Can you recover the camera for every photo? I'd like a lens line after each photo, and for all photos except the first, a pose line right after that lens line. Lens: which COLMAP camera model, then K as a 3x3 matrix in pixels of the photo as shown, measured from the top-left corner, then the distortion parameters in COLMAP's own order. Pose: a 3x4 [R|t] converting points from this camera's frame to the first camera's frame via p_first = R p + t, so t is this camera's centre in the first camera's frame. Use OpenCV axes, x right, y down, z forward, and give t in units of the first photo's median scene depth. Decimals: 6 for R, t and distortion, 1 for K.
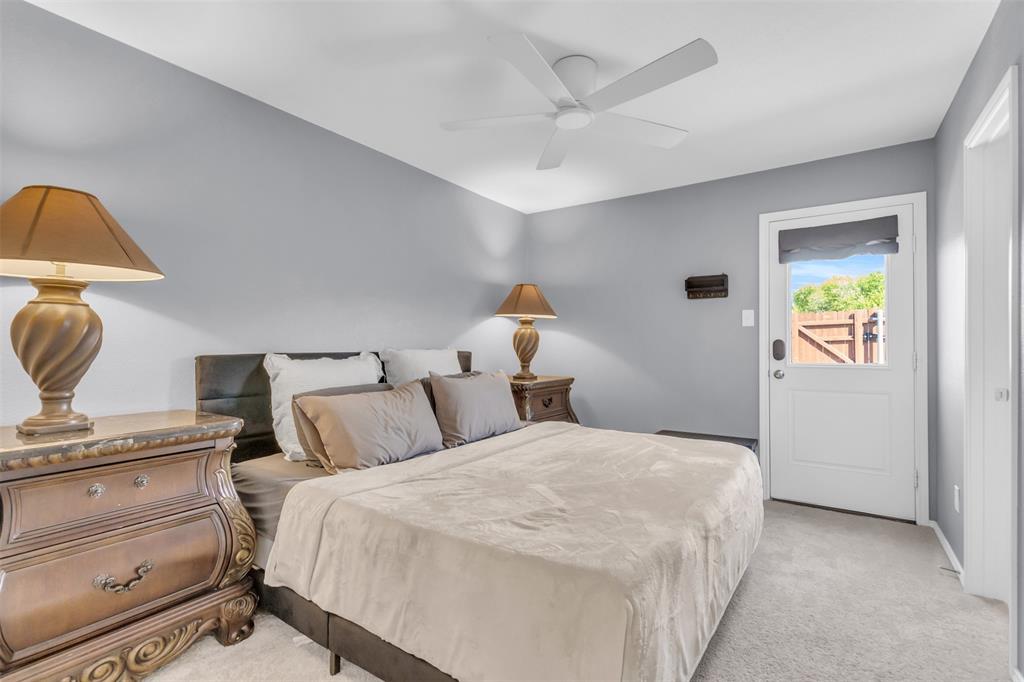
lens RADIAL K [[471.0, 0, 511.7], [0, 471.0, 344.5], [0, 0, 1]] dist [0.010217, -0.000513]
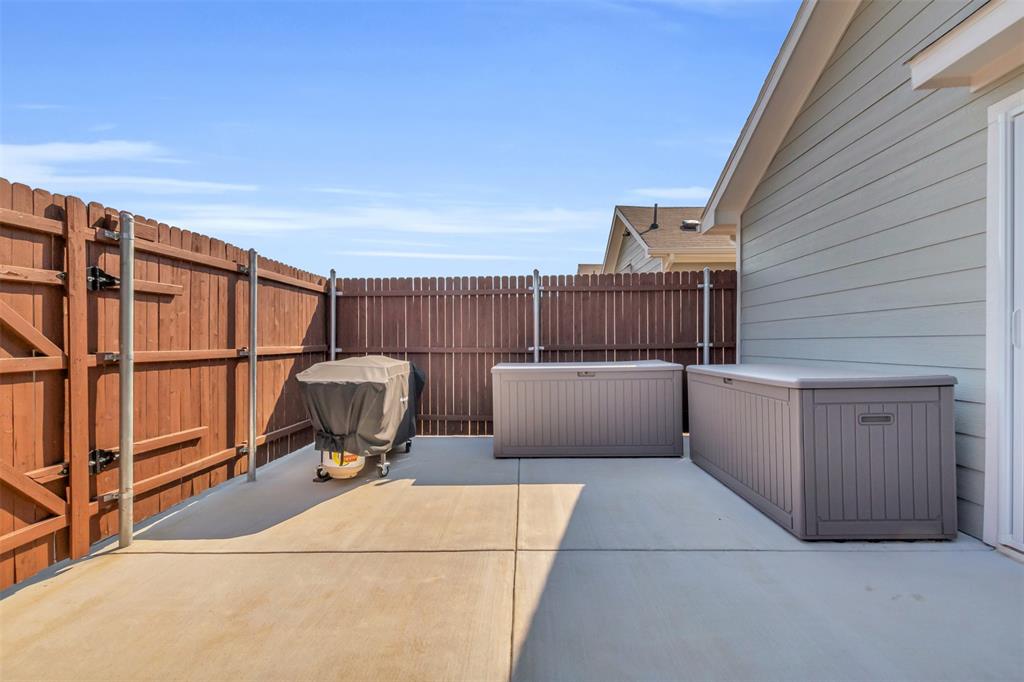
lens RADIAL K [[473.1, 0, 510.1], [0, 473.1, 344.0], [0, 0, 1]] dist [0.005270, -0.001460]
pose [[-0.528809, 0.002804, 0.848736, 0.259590], [0.002065, 0.999996, -0.002017, 0.035480], [-0.848739, 0.000686, -0.528812, 0.904435]]
